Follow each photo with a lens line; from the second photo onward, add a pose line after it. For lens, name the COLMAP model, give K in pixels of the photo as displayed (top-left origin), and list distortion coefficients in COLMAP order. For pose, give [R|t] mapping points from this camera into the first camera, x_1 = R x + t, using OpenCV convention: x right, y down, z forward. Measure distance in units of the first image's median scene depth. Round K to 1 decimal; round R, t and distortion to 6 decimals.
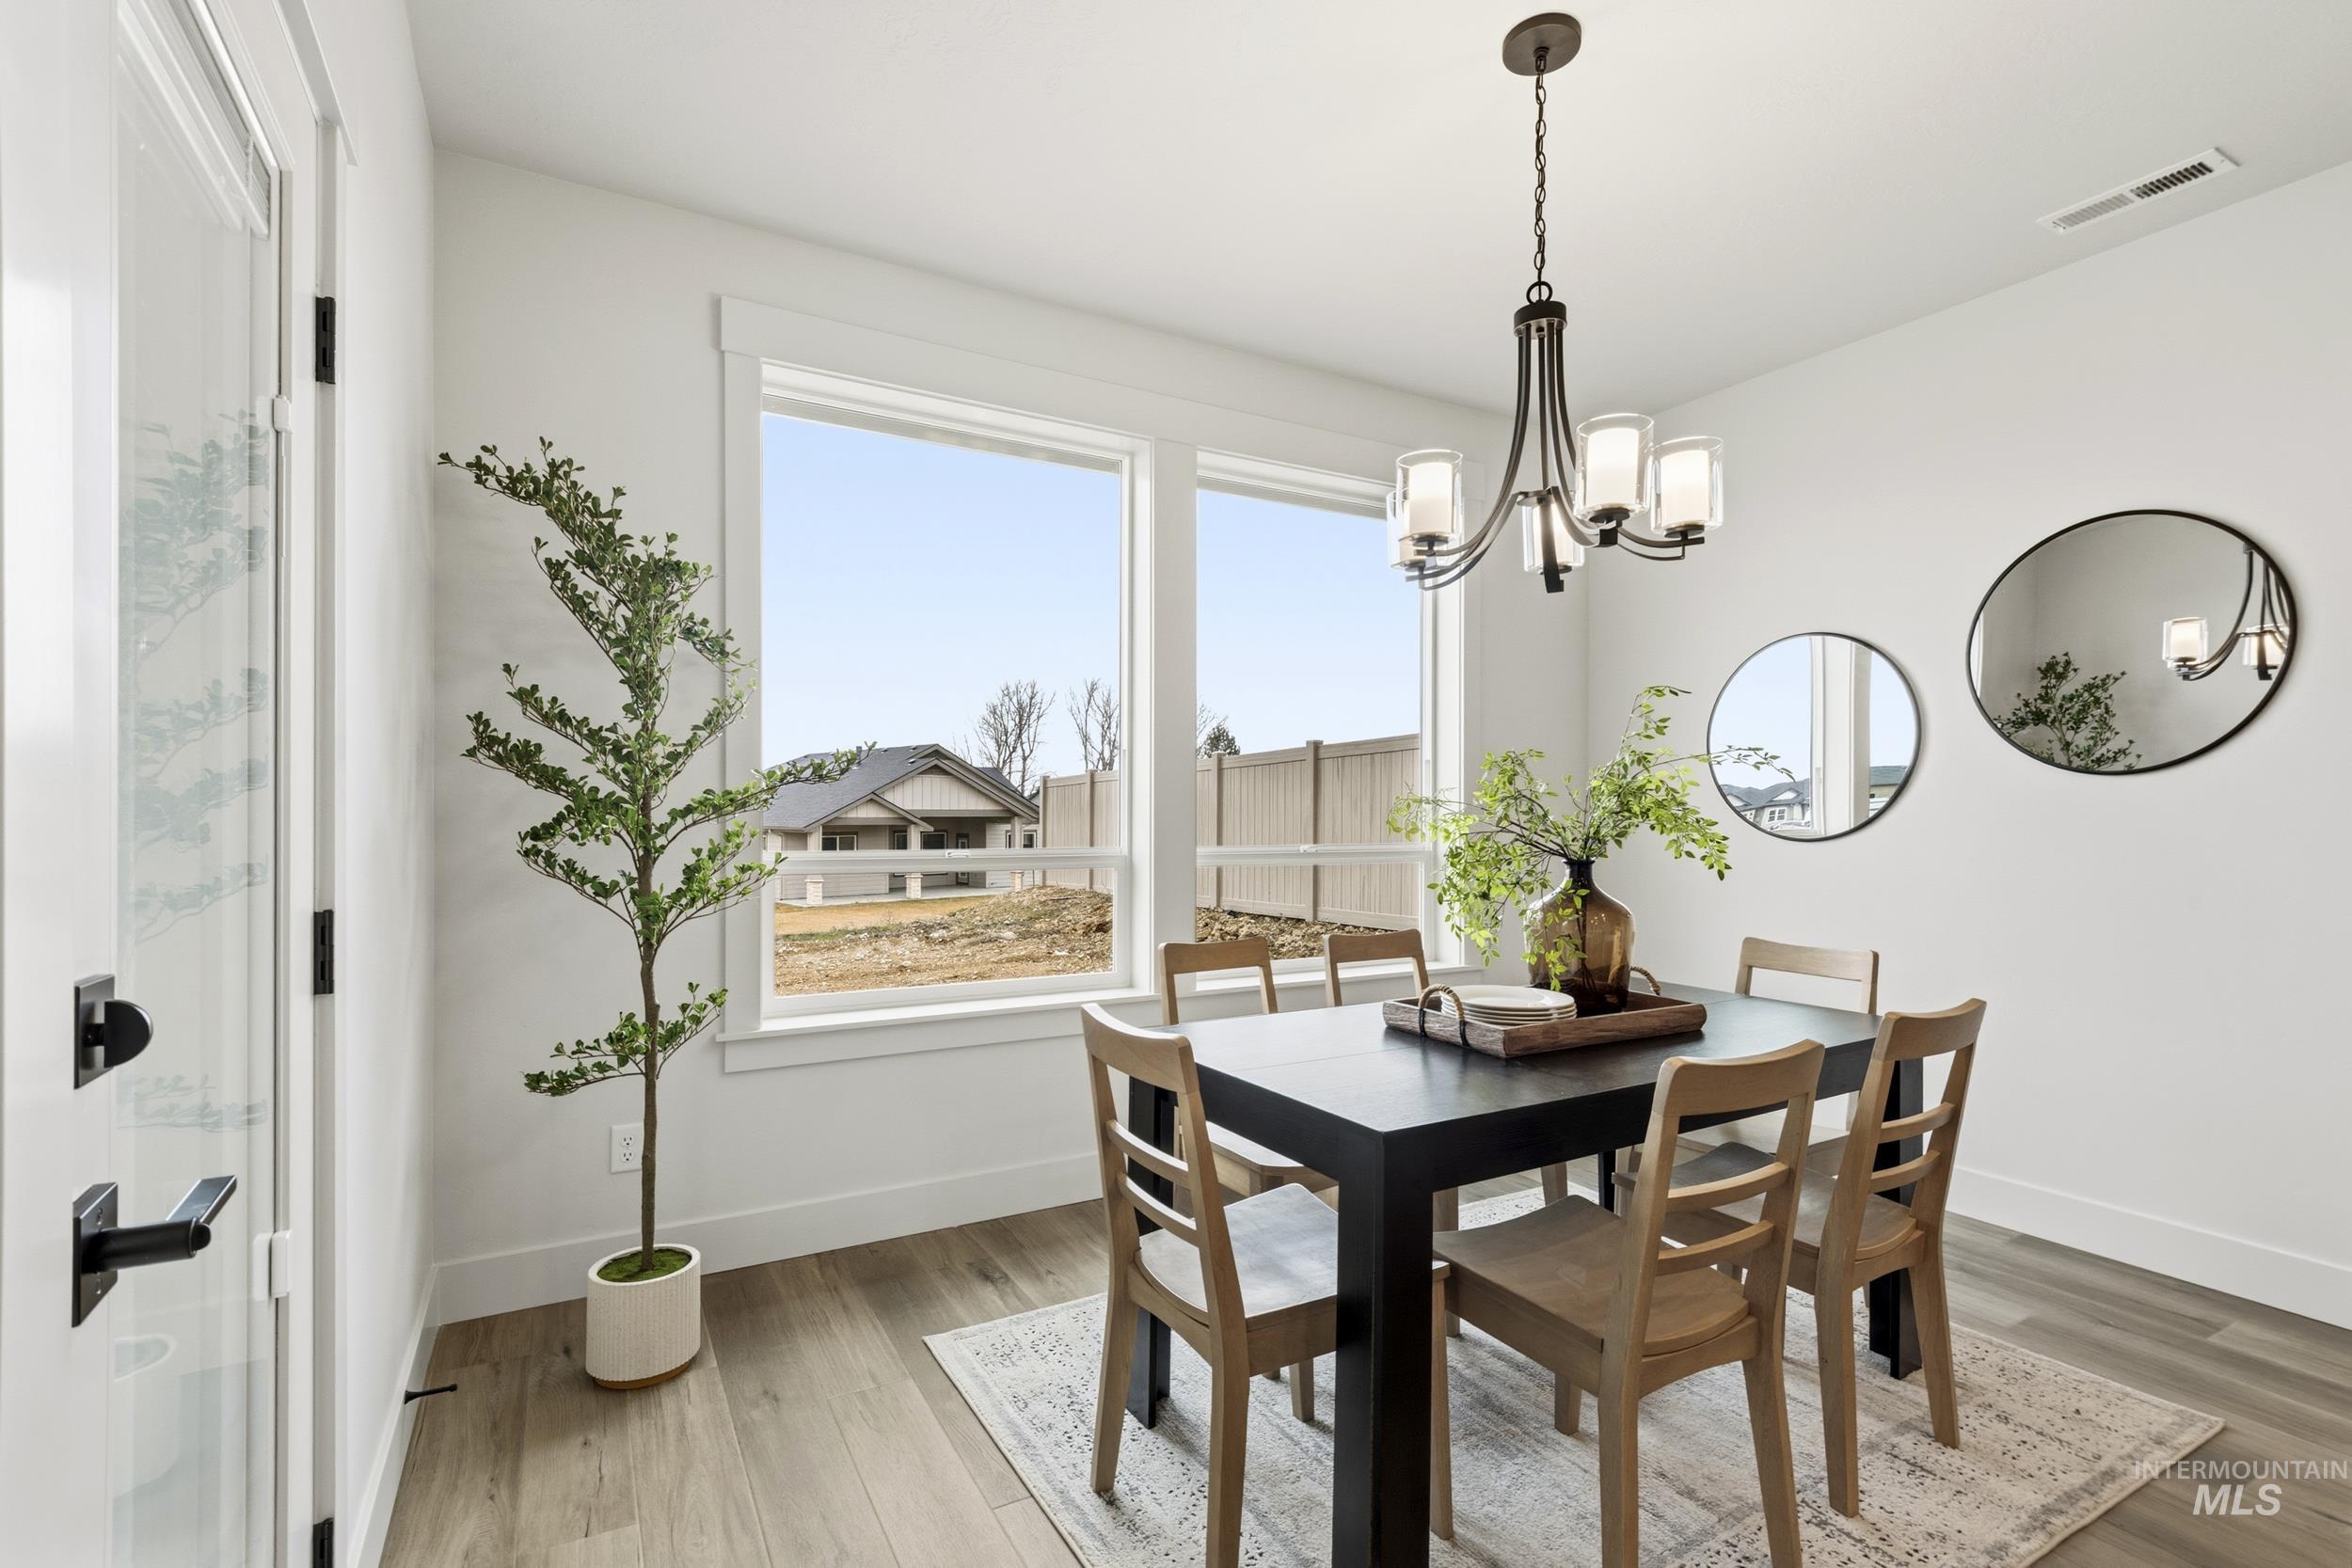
lens RADIAL K [[1065.1, 0, 1163.7], [0, 1065.1, 807.1], [0, 0, 1]] dist [0.015458, -0.002522]
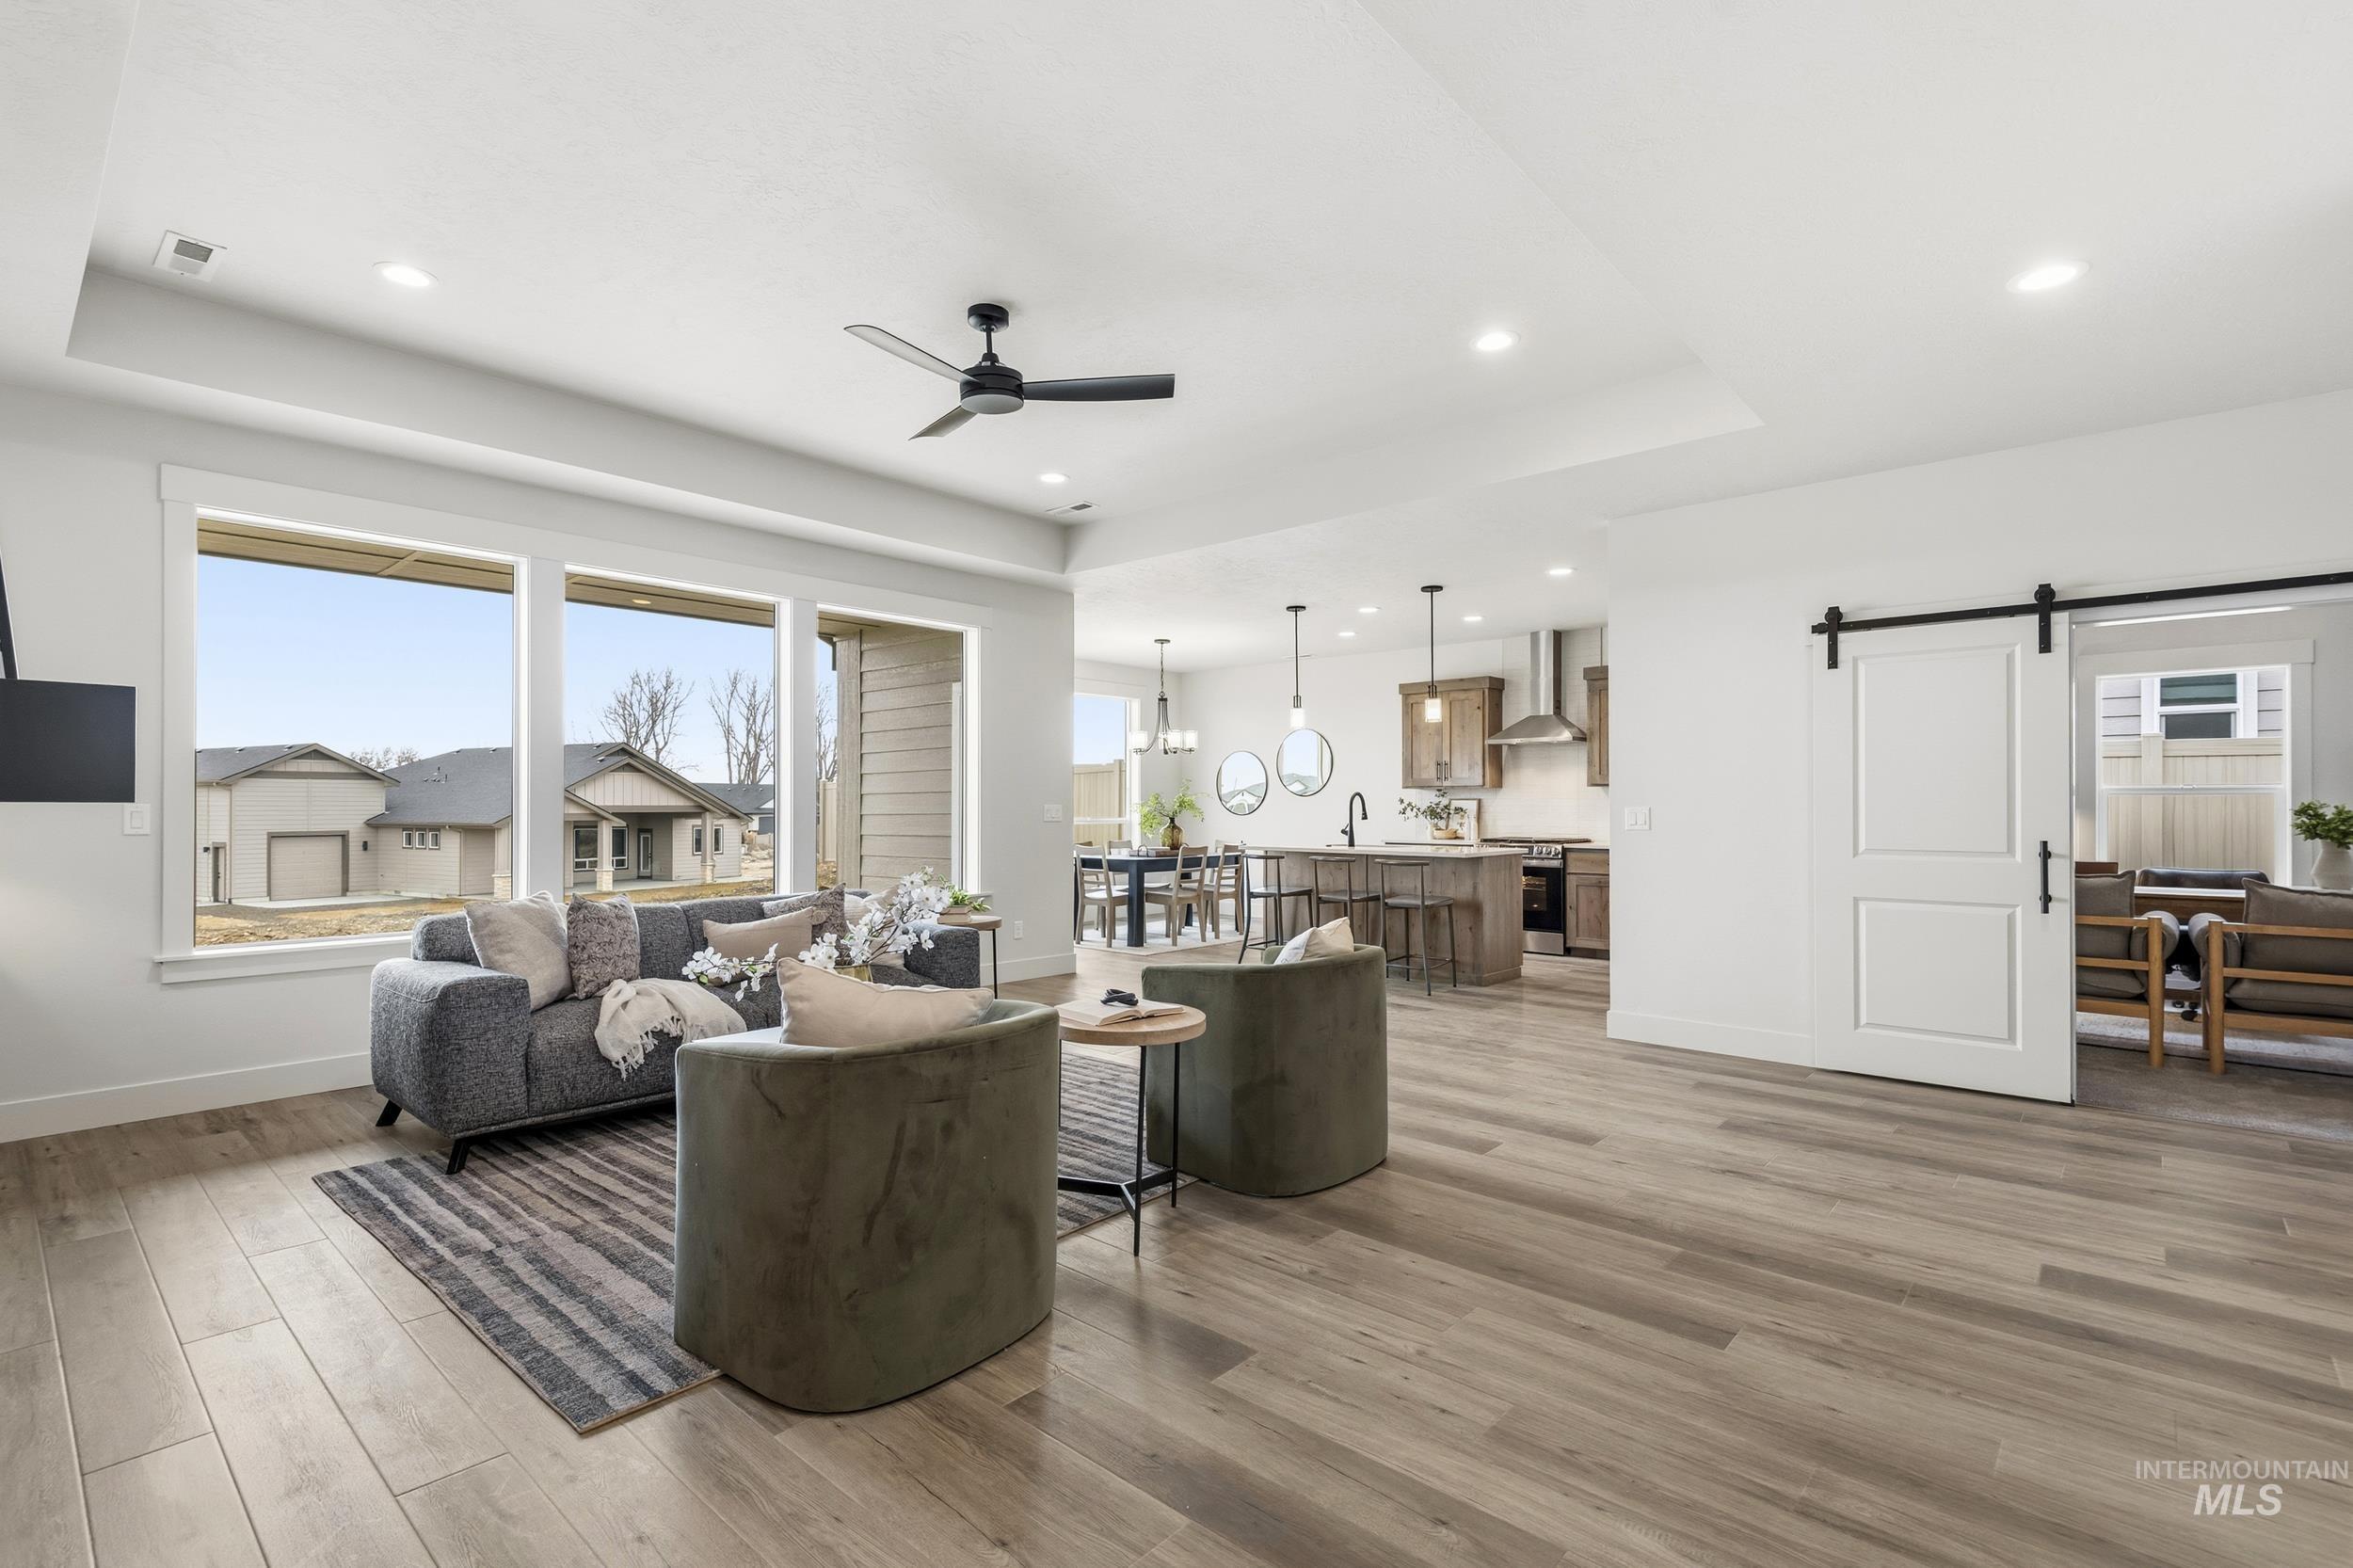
lens RADIAL K [[1065.7, 0, 1170.4], [0, 1065.7, 796.0], [0, 0, 1]] dist [0.015458, -0.002522]
pose [[0.943982, 0.000721, 0.329996, -0.916236], [0.001182, 0.999984, -0.005566, -0.014540], [-0.329995, 0.005645, 0.943966, -2.709575]]
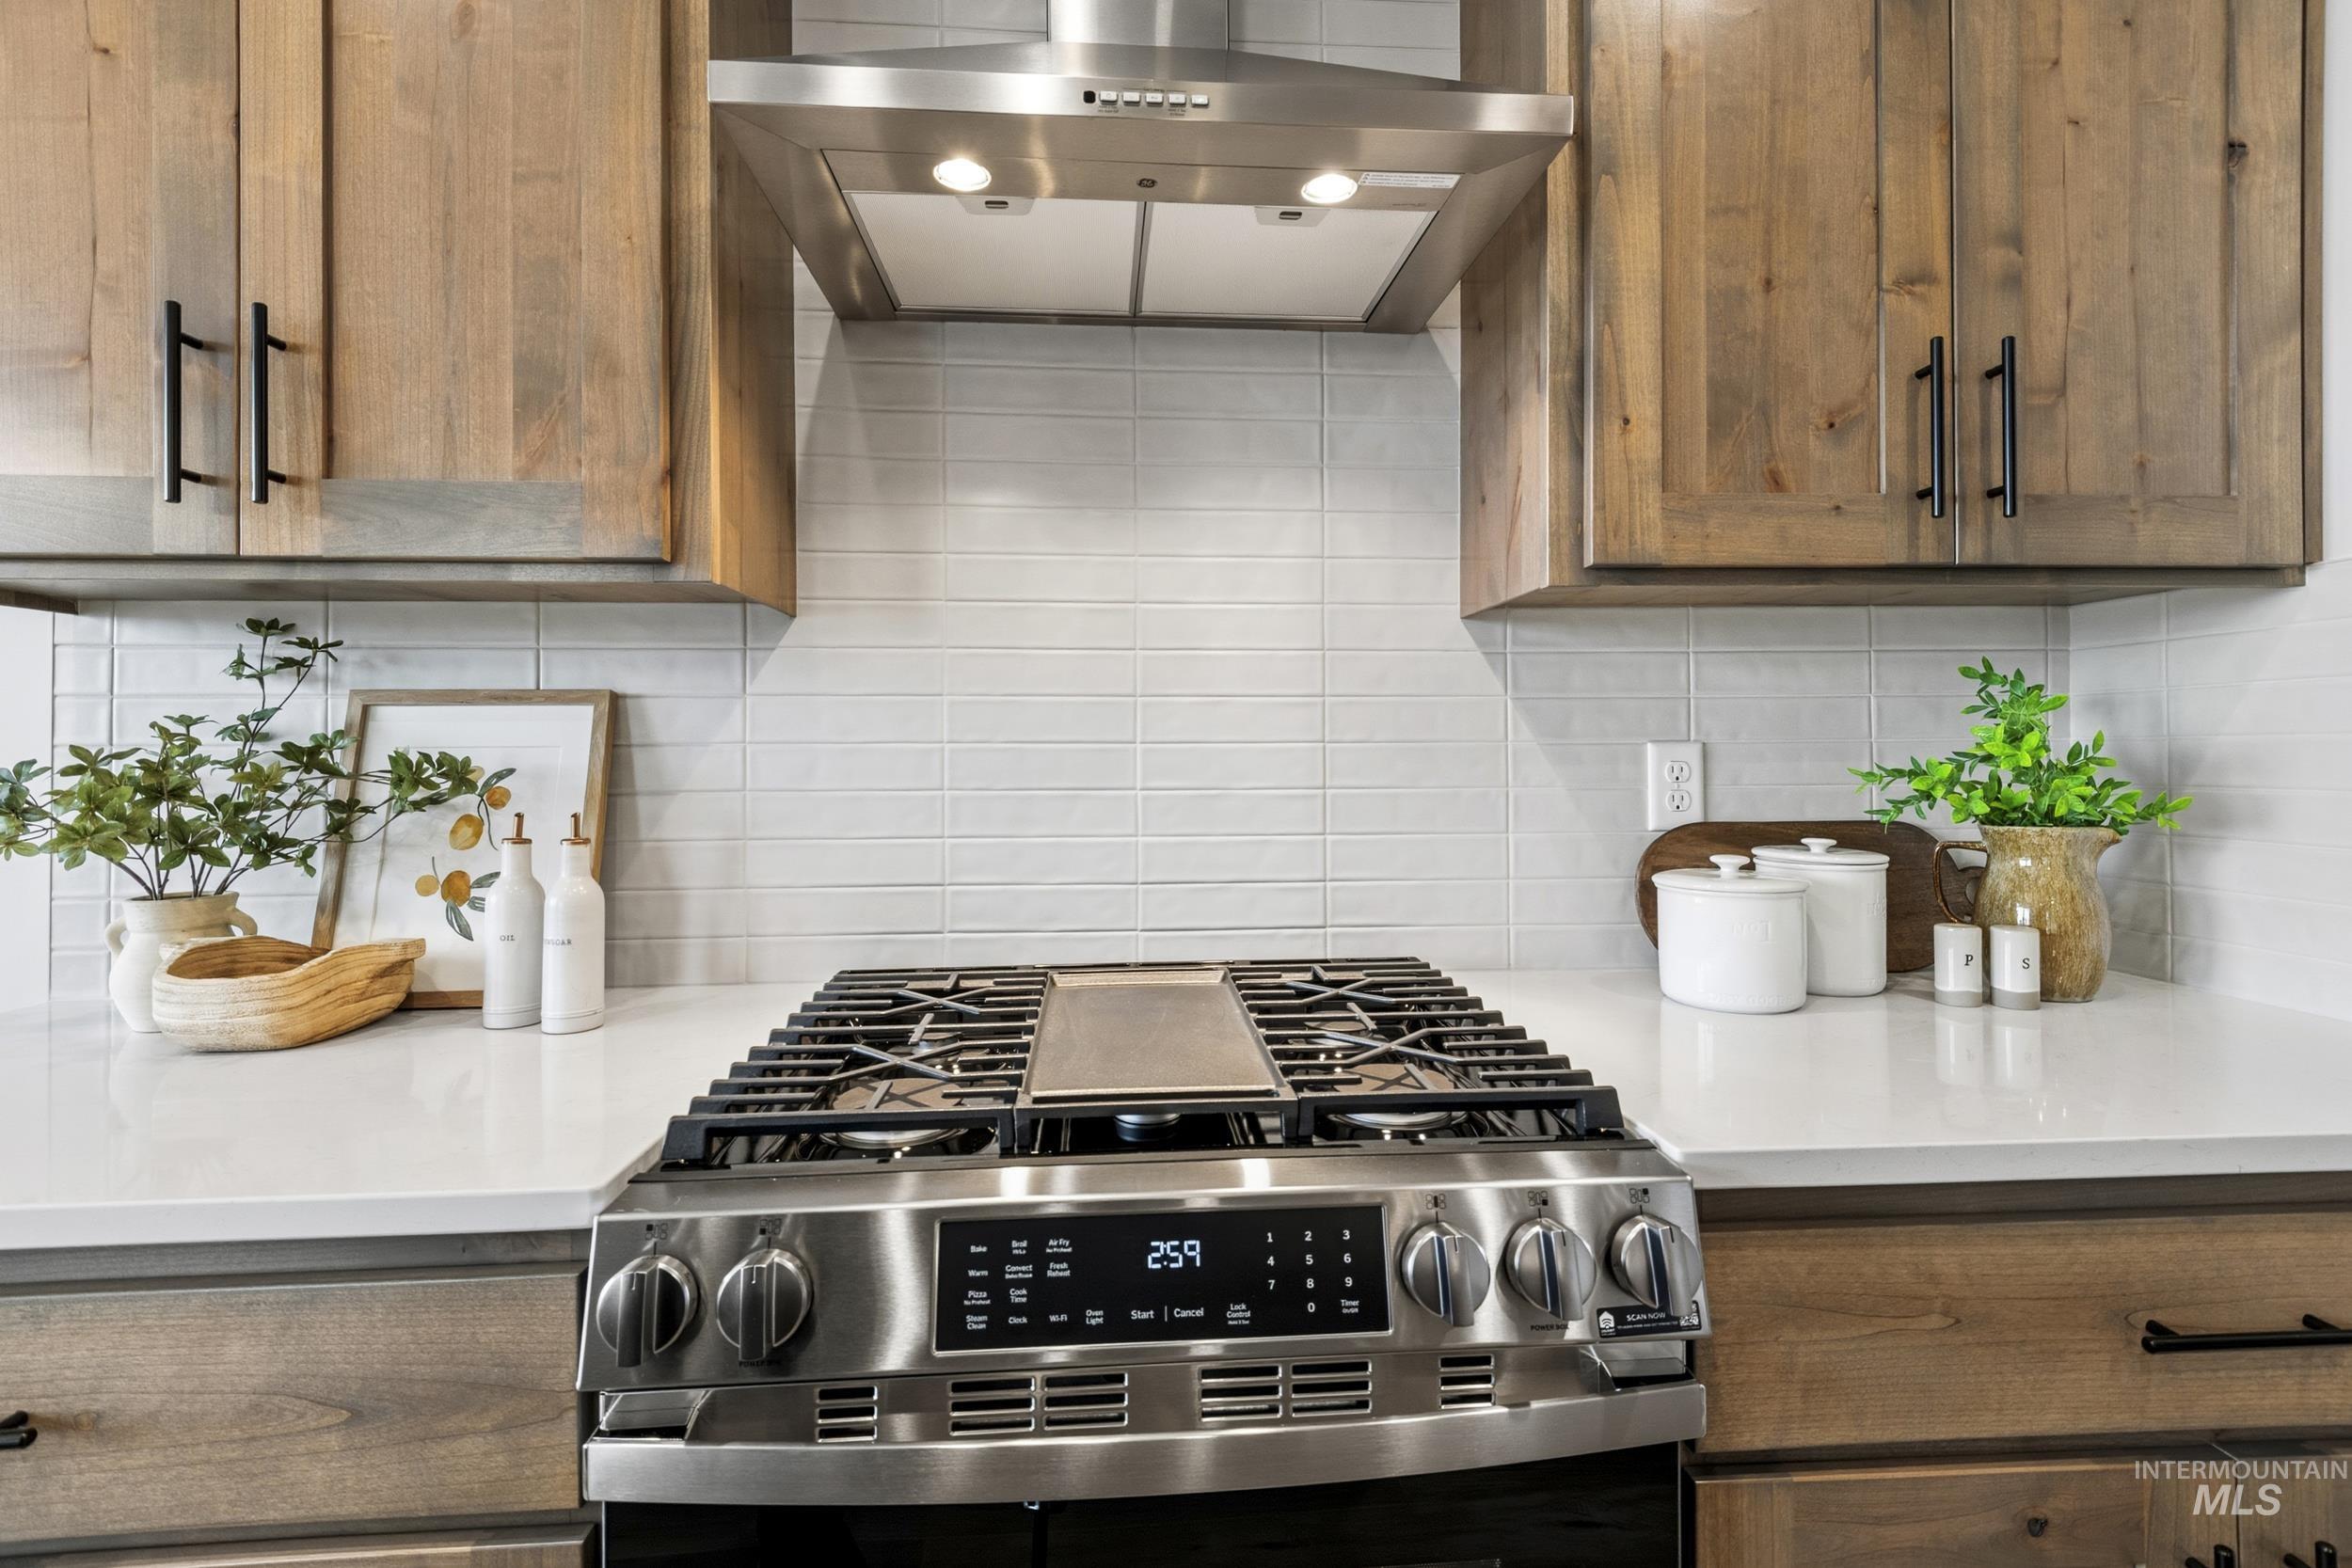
lens RADIAL K [[1065.1, 0, 1179.5], [0, 1065.1, 746.6], [0, 0, 1]] dist [0.015458, -0.002522]
pose [[0.420751, 0.003146, 0.907171, 1.001184], [0.004620, 0.999974, -0.005611, 0.005441], [-0.907165, 0.006552, 0.420725, 0.020380]]
